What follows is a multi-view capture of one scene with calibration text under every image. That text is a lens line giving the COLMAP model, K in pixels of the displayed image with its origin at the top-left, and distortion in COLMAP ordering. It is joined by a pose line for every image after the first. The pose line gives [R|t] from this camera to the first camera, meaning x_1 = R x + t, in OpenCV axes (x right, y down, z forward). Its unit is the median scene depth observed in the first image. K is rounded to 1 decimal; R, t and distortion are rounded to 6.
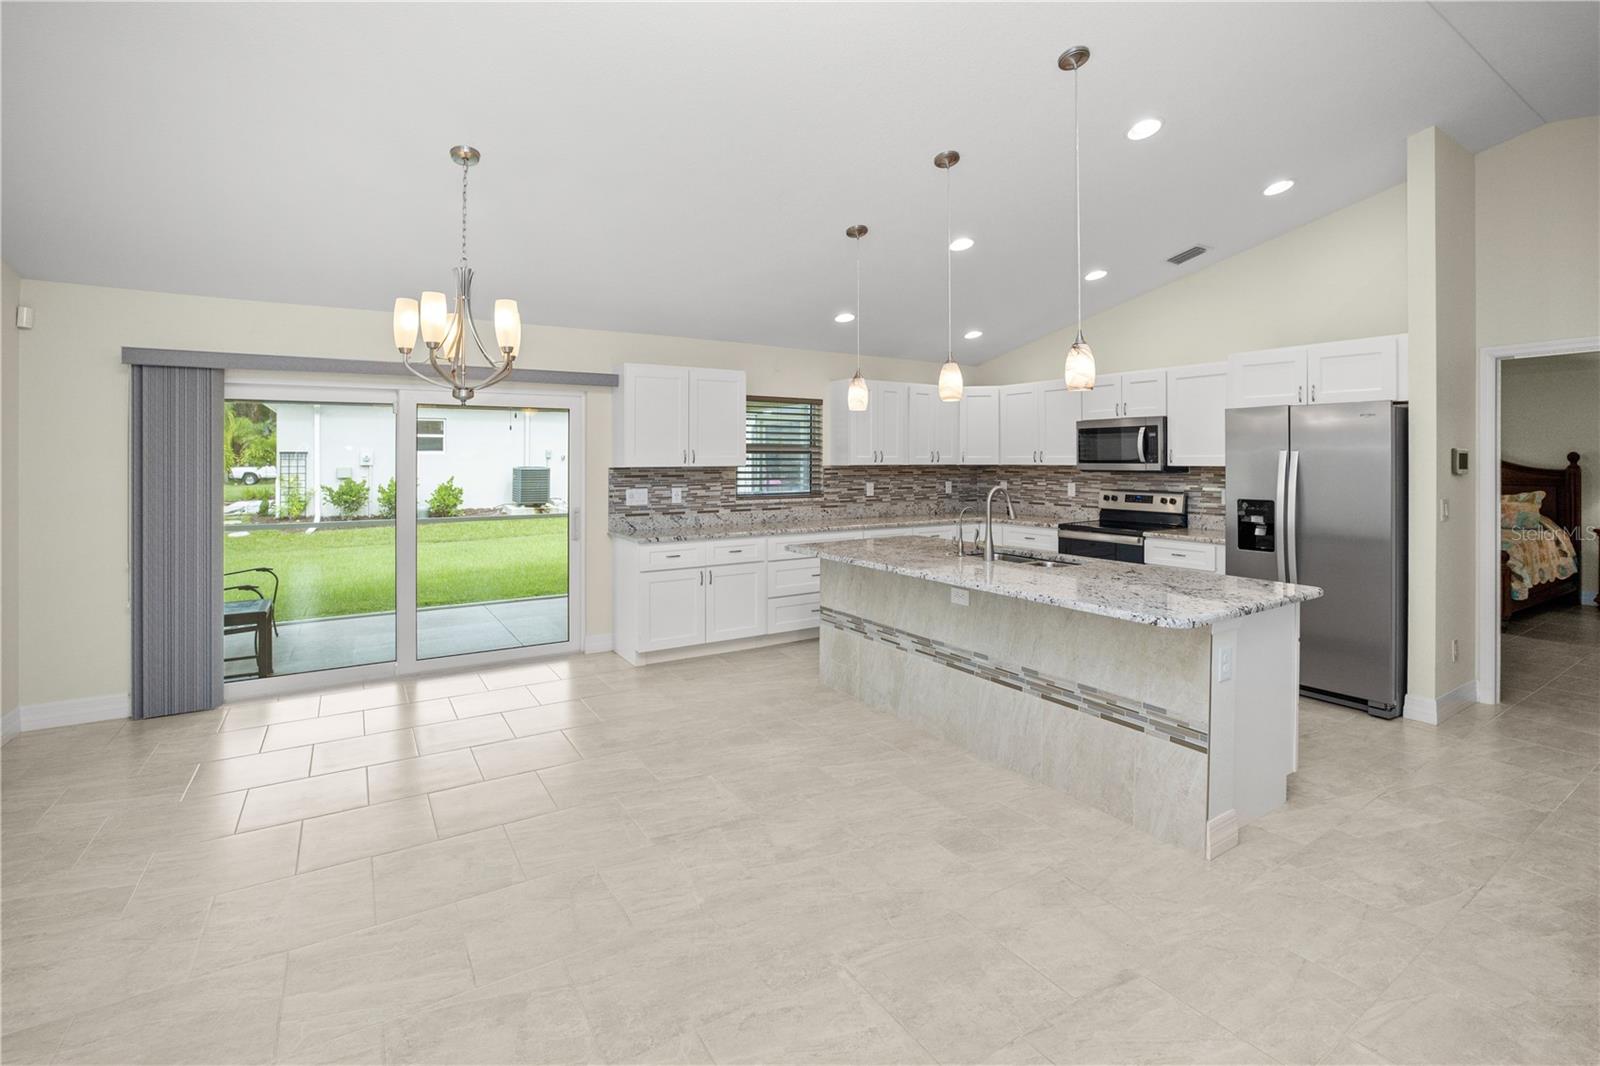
lens RADIAL K [[718.7, 0, 799.0], [0, 718.7, 457.9], [0, 0, 1]] dist [-0.048644, 0.017718]
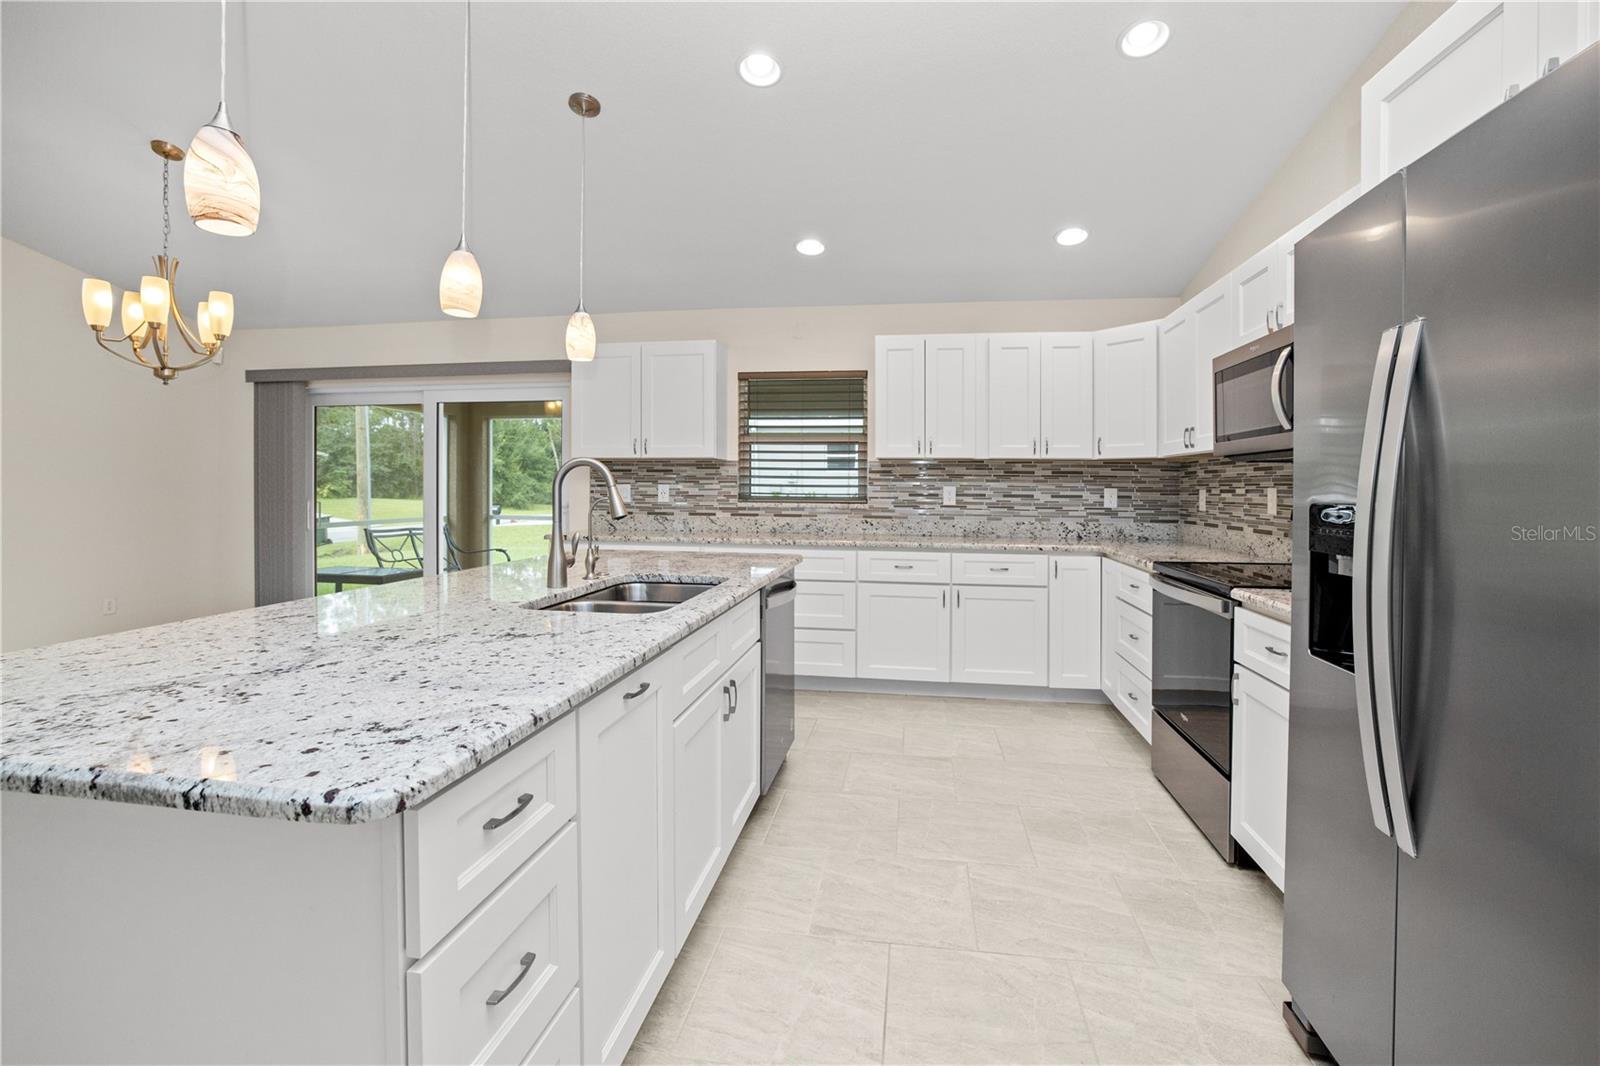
lens RADIAL K [[706.5, 0, 812.7], [0, 706.5, 490.6], [0, 0, 1]] dist [-0.001928, -0.000160]
pose [[0.759931, 0.012508, -0.649884, 0.520433], [-0.007655, 0.999918, 0.010293, 0.039068], [0.649959, -0.002847, 0.759964, 0.470172]]
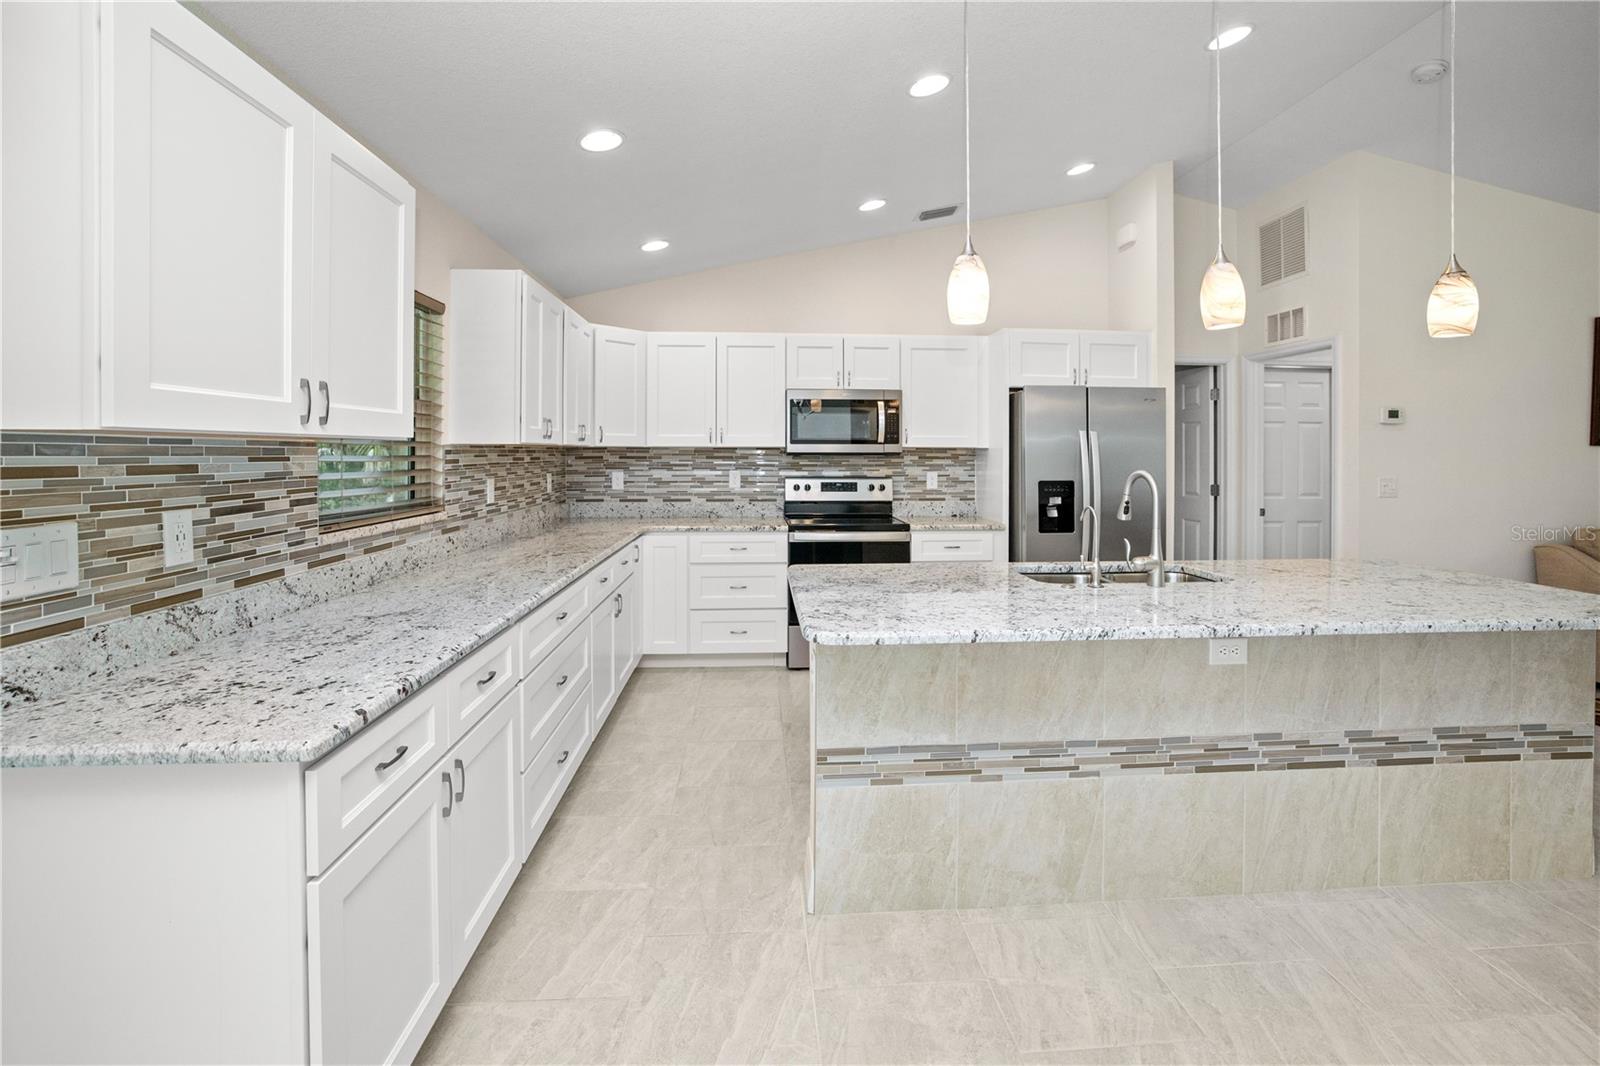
lens RADIAL K [[718.7, 0, 799.0], [0, 718.7, 457.9], [0, 0, 1]] dist [-0.048644, 0.017718]
pose [[0.479098, -0.004594, 0.877749, -0.297673], [-0.006132, 0.999944, 0.008581, 0.016543], [-0.877740, -0.009494, 0.479043, 0.648466]]
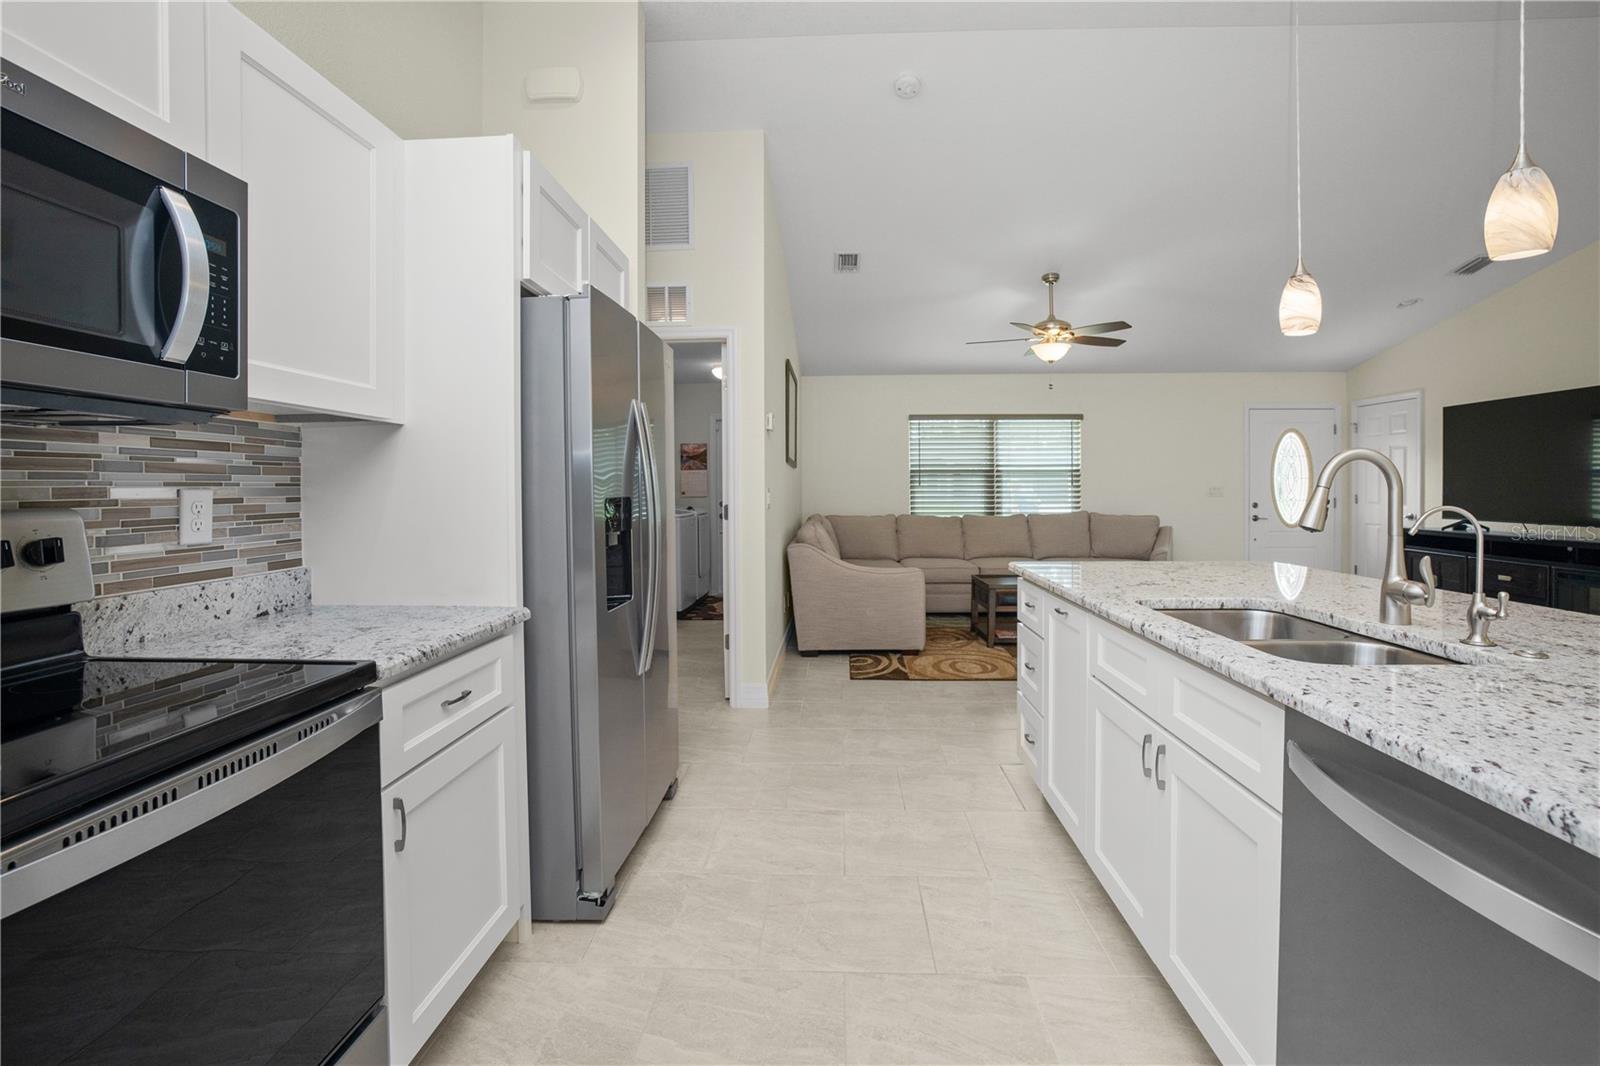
lens RADIAL K [[706.5, 0, 812.7], [0, 706.5, 490.6], [0, 0, 1]] dist [-0.001928, -0.000160]
pose [[-0.825924, 0.001405, 0.563780, 0.209337], [0.003602, 0.999990, 0.002785, 0.041128], [-0.563770, 0.004331, -0.825921, 1.023544]]
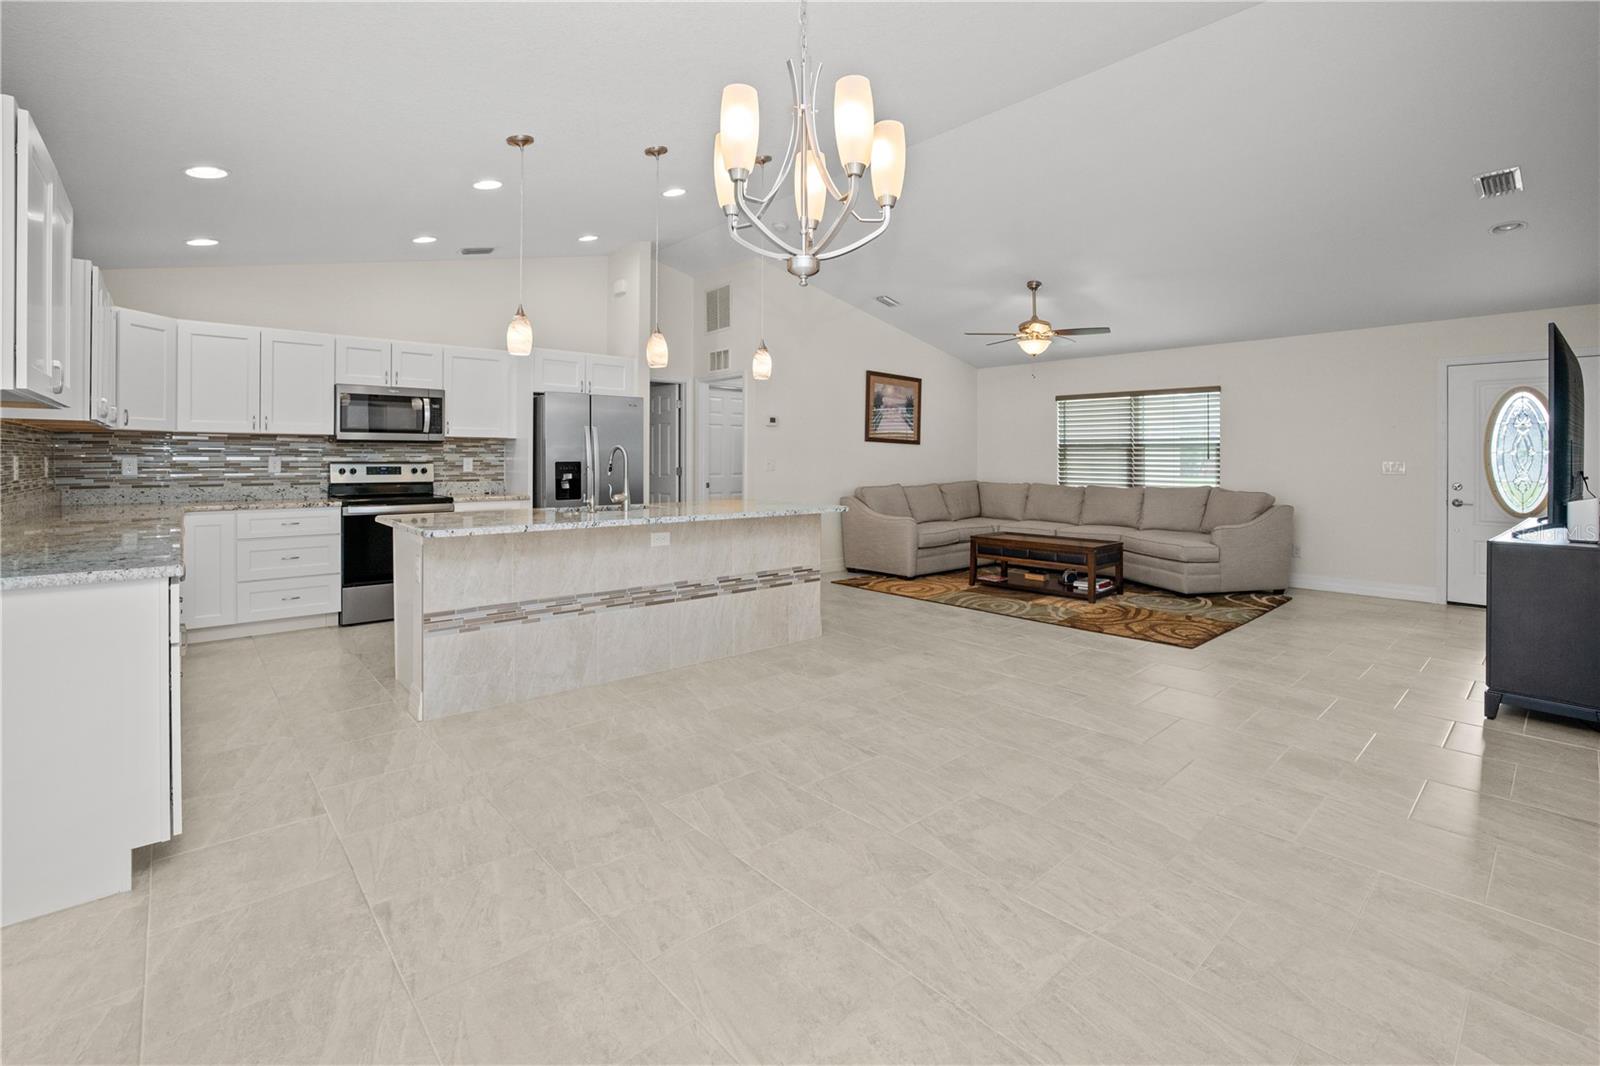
lens RADIAL K [[723.4, 0, 808.8], [0, 723.4, 454.4], [0, 0, 1]] dist [-0.054169, 0.021753]
pose [[-0.169412, 0.006825, 0.985522, -0.596847], [-0.004904, 0.999958, -0.007768, 0.041201], [-0.985533, -0.006149, -0.169371, 0.603561]]
